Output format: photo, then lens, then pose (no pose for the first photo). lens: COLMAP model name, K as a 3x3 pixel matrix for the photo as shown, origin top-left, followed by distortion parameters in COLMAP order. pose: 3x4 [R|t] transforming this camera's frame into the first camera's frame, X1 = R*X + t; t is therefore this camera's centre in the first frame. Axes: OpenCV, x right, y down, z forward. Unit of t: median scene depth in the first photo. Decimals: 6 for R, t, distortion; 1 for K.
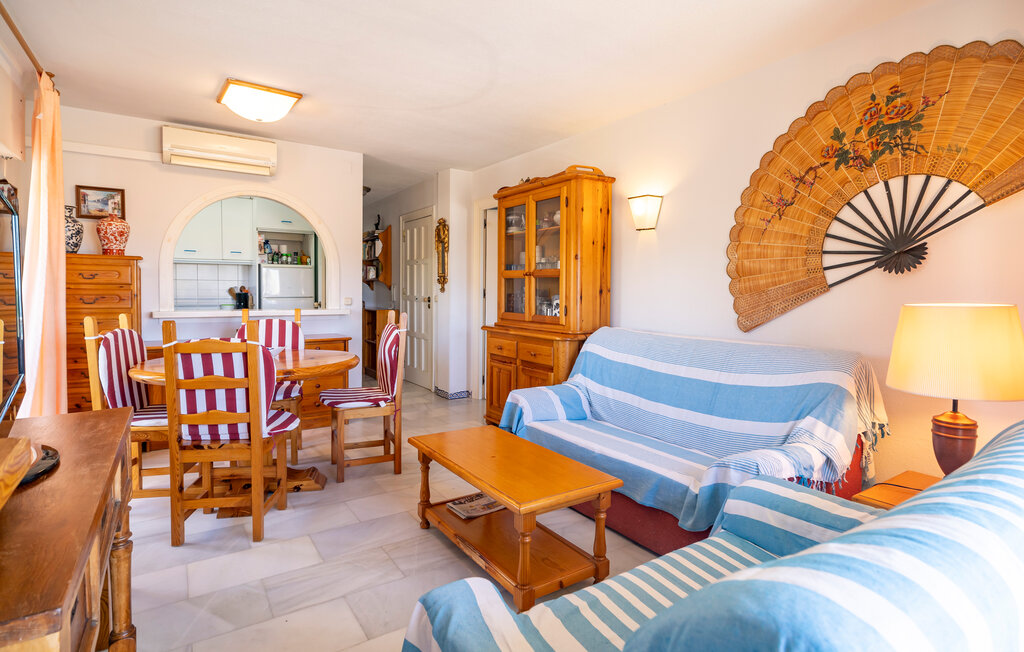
lens RADIAL K [[528.4, 0, 526.4], [0, 528.4, 305.2], [0, 0, 1]] dist [0.000813, -0.000018]
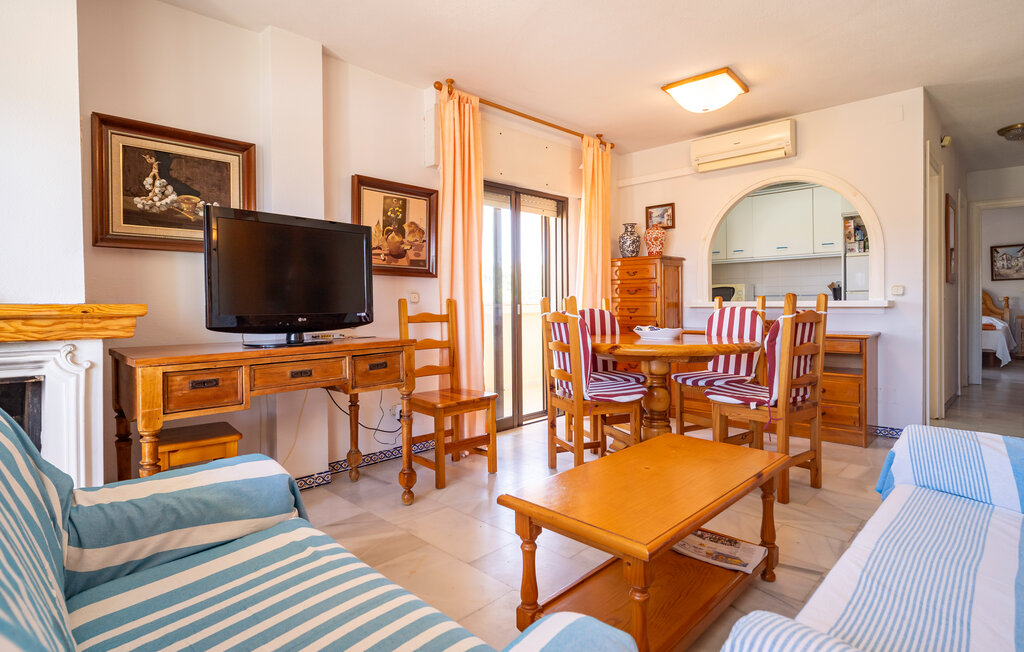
lens RADIAL K [[528.4, 0, 526.4], [0, 528.4, 305.2], [0, 0, 1]] dist [0.000813, -0.000018]
pose [[0.211799, -0.002383, -0.977310, 0.394997], [-0.017433, 0.999829, -0.006216, 0.036867], [0.977158, 0.018354, 0.211721, 0.412762]]
